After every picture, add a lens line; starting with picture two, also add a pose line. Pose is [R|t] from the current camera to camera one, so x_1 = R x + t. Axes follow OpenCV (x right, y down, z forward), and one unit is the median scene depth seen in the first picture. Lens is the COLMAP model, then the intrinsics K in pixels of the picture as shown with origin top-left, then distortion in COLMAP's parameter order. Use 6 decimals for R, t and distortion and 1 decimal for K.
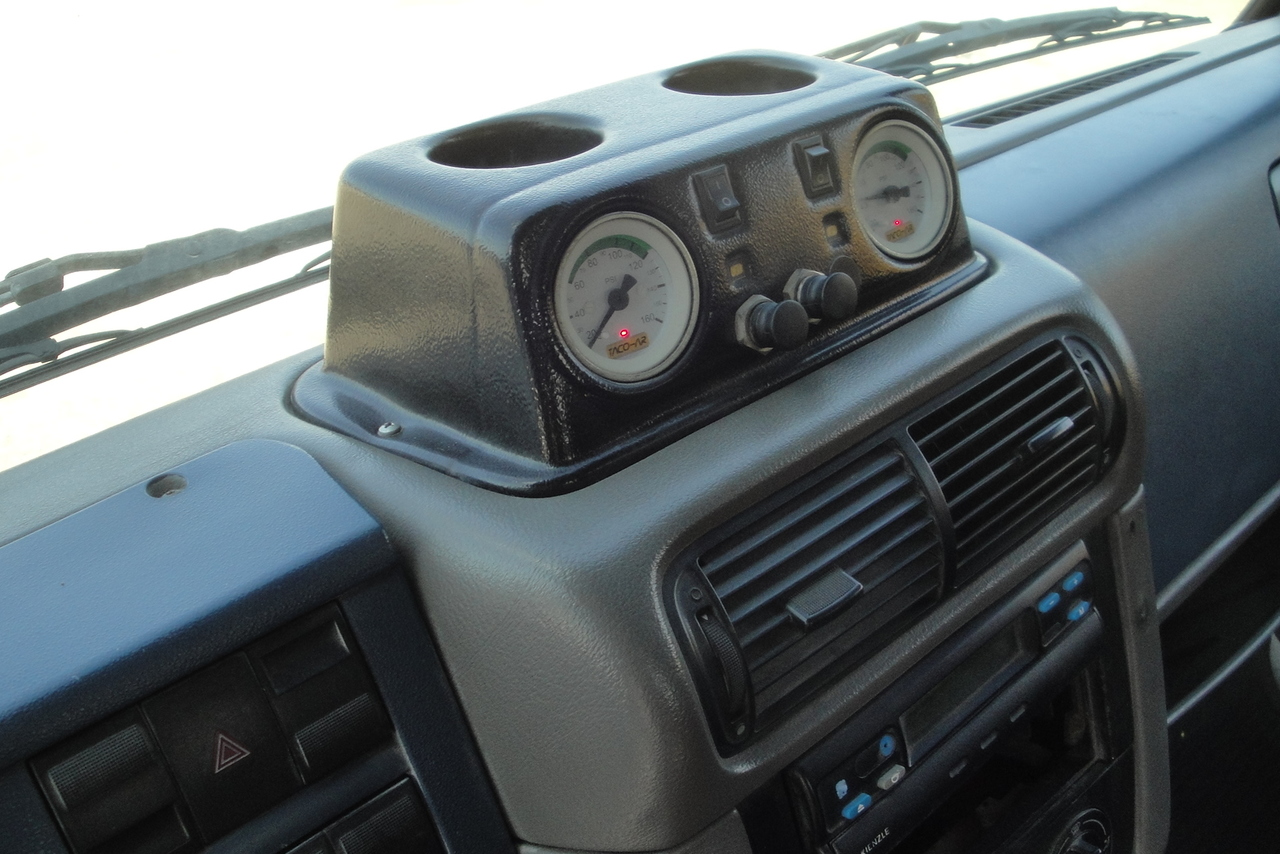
lens RADIAL K [[1281.7, 0, 629.6], [0, 1281.7, 399.2], [0, 0, 1]] dist [-0.147743, 0.000000]
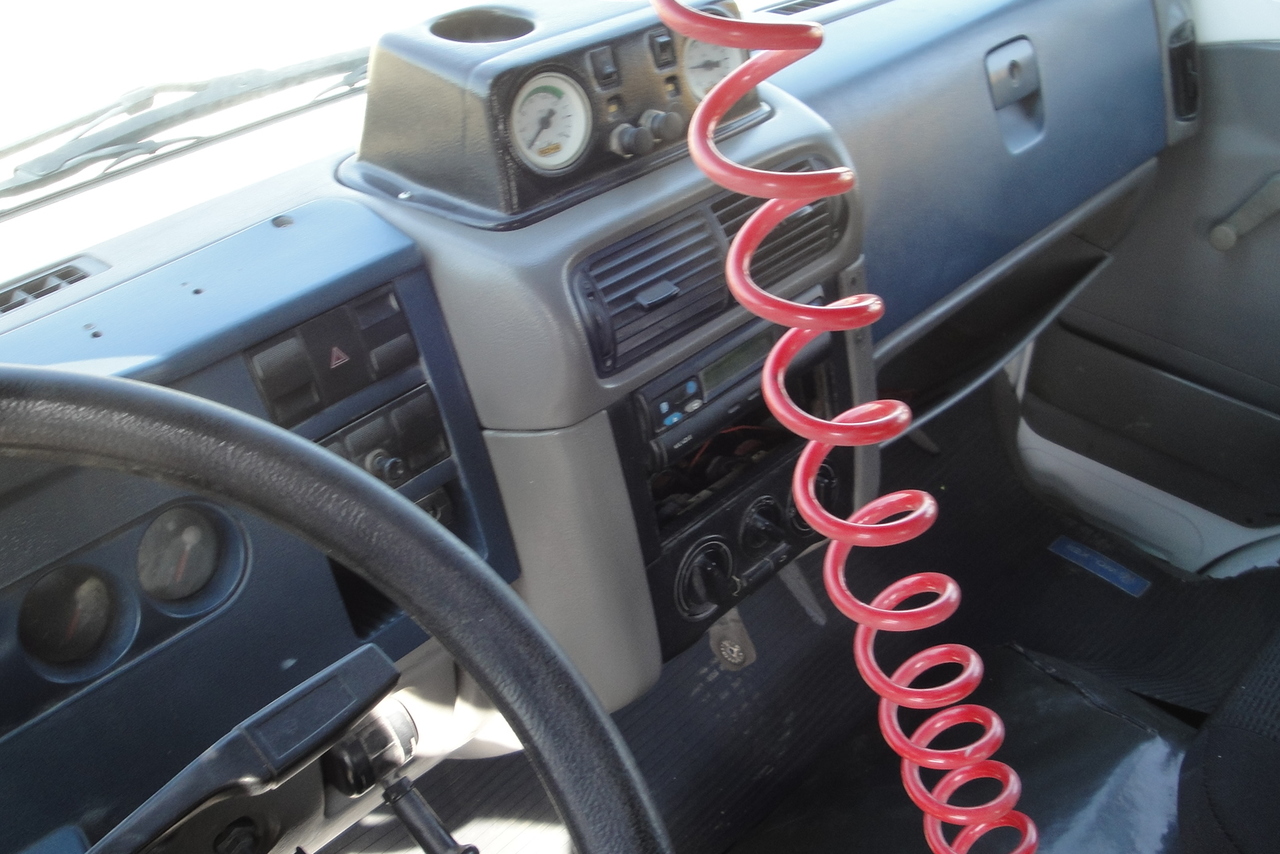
lens RADIAL K [[1281.7, 0, 640.8], [0, 1281.7, 417.3], [0, 0, 1]] dist [-0.147743, 0.000000]
pose [[0.992719, 0.015749, 0.119419, -0.077382], [-0.032086, 0.990168, 0.136152, 0.077355], [-0.116101, -0.138992, 0.983464, -0.751470]]
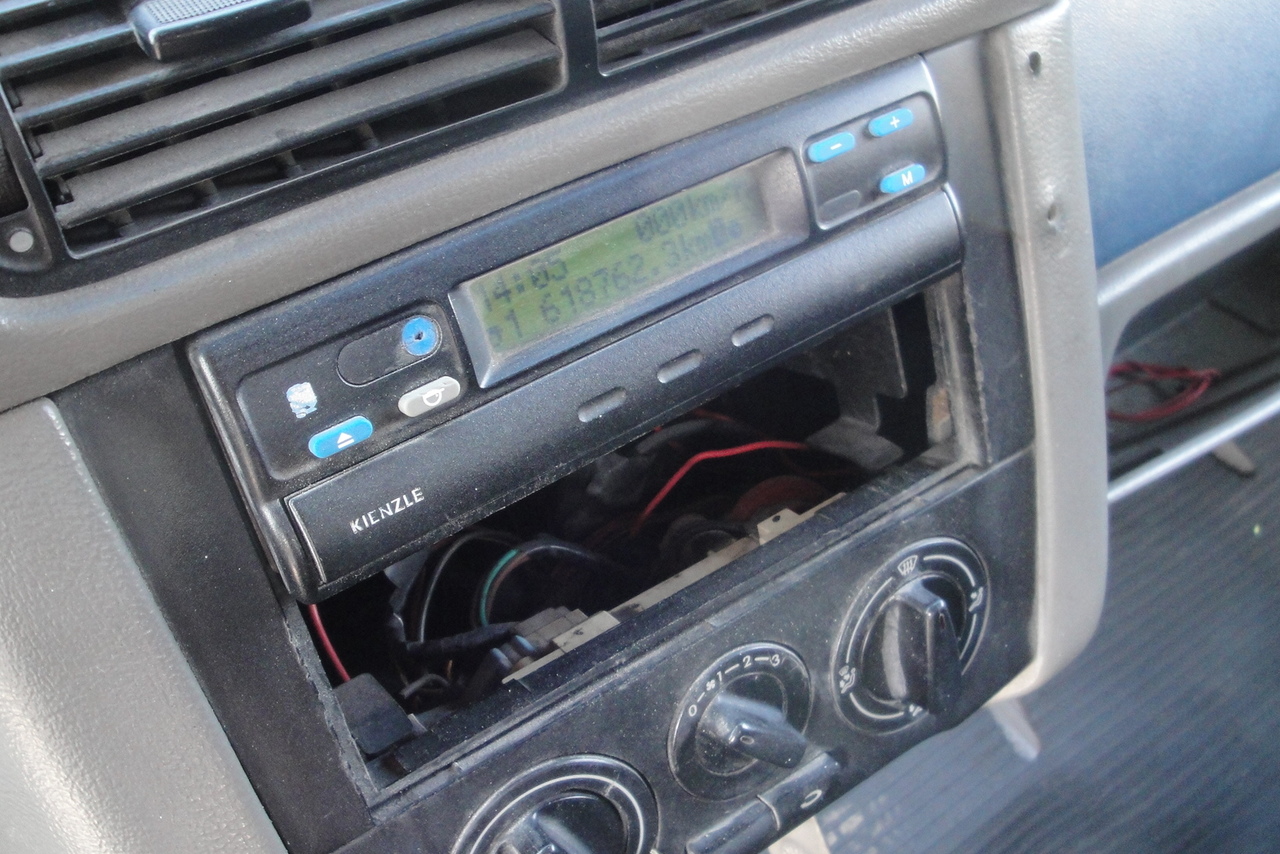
lens RADIAL K [[1281.7, 0, 639.6], [0, 1281.7, 432.7], [0, 0, 1]] dist [-0.147743, 0.000000]
pose [[0.992849, 0.054213, -0.106353, 0.361660], [-0.034302, 0.982920, 0.180811, 0.215340], [0.114338, -0.175870, 0.977751, 0.471983]]
